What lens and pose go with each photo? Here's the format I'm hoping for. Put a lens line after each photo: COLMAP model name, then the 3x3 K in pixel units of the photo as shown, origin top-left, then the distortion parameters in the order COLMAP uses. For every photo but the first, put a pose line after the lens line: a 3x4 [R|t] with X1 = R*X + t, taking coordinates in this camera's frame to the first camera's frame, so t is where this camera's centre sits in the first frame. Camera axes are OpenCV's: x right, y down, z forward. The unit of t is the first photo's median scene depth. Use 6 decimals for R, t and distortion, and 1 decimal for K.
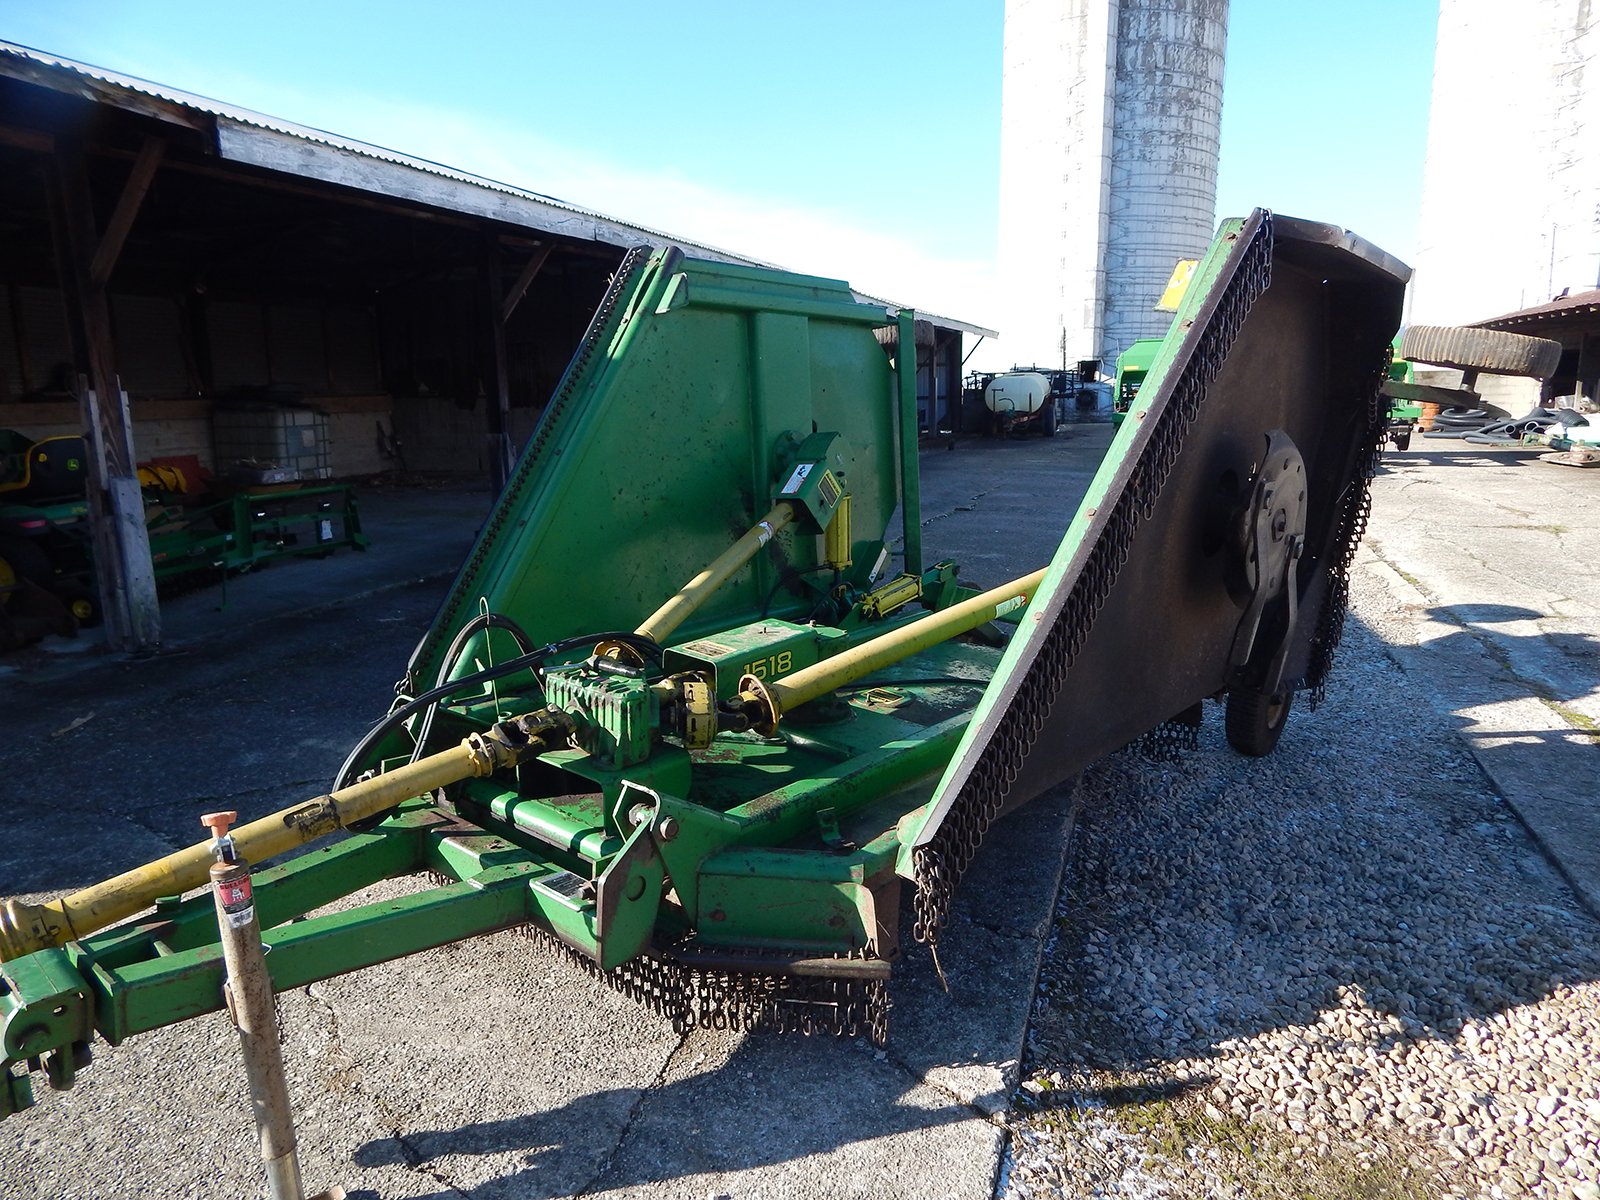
lens RADIAL K [[1072.2, 0, 799.7], [0, 1072.2, 600.2], [0, 0, 1]] dist [0.000068, 0.000039]
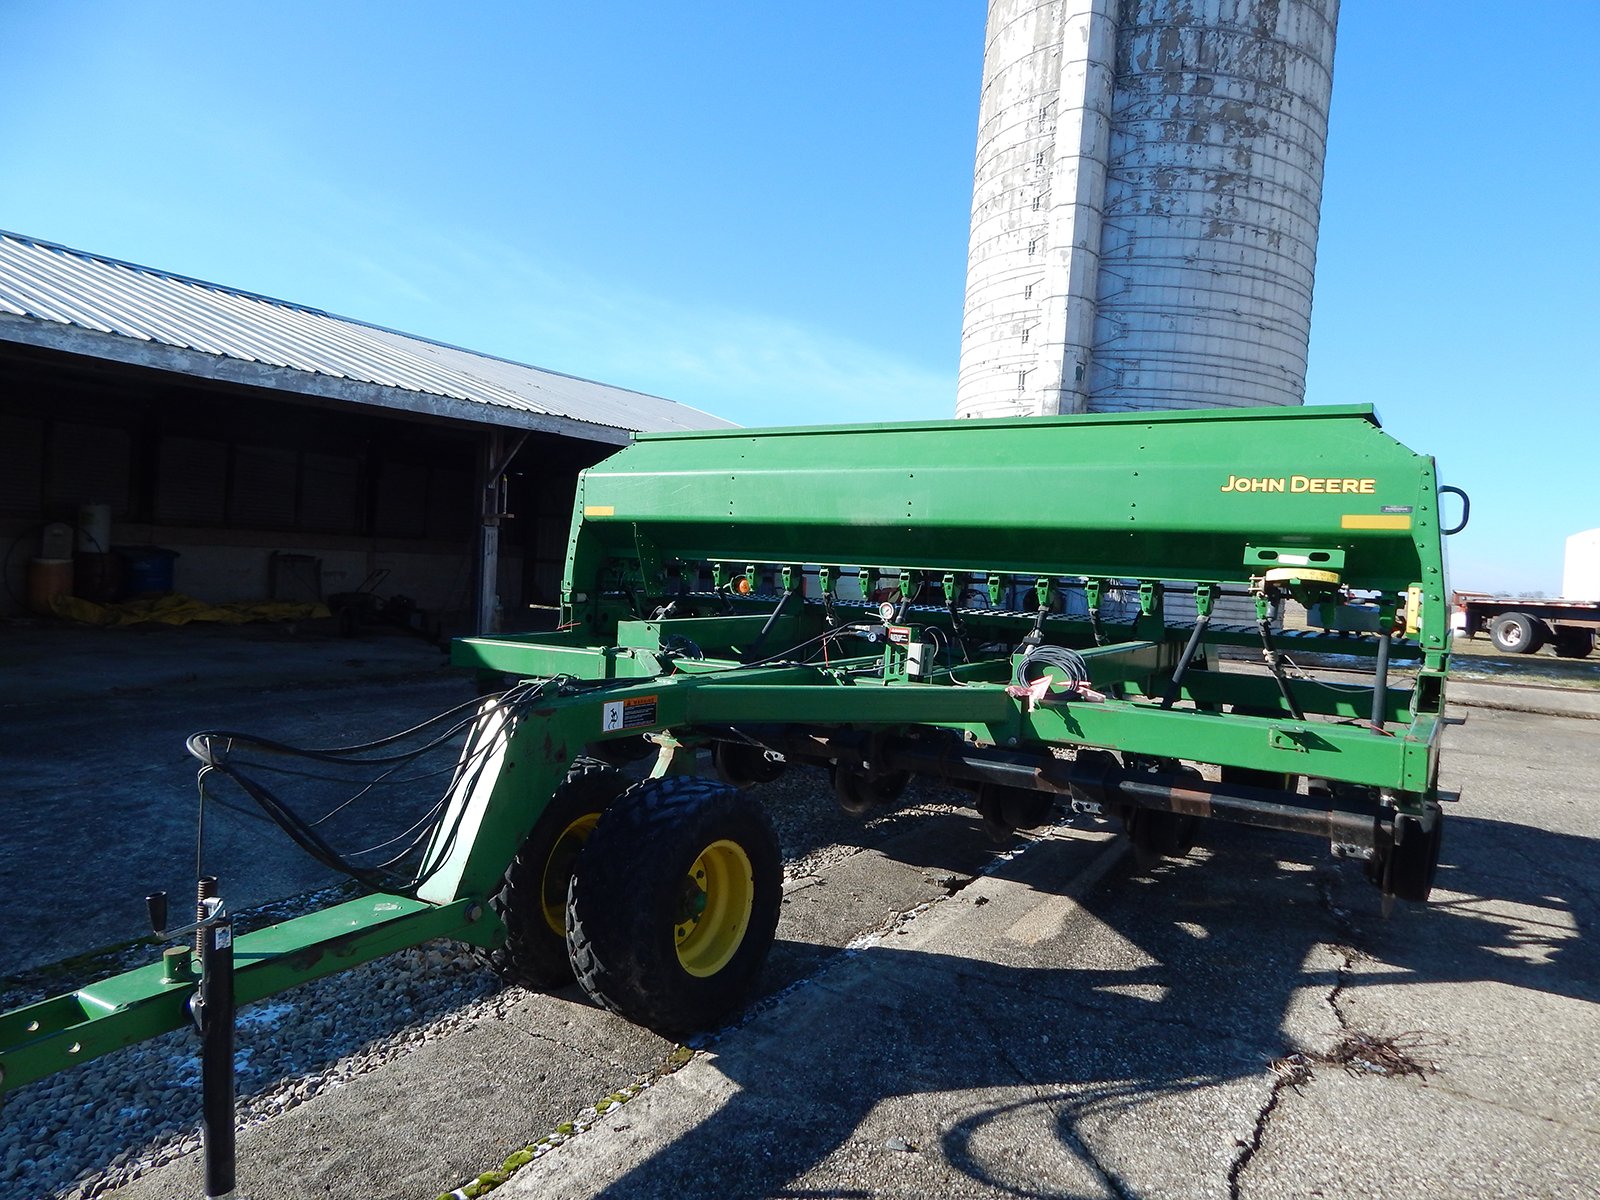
lens RADIAL K [[1072.2, 0, 800.2], [0, 1072.2, 599.0], [0, 0, 1]] dist [0.000068, 0.000039]
pose [[0.971983, 0.080910, -0.220686, 0.276124], [-0.116314, 0.981441, -0.152464, -0.089392], [0.204255, 0.173862, 0.963355, 0.426296]]
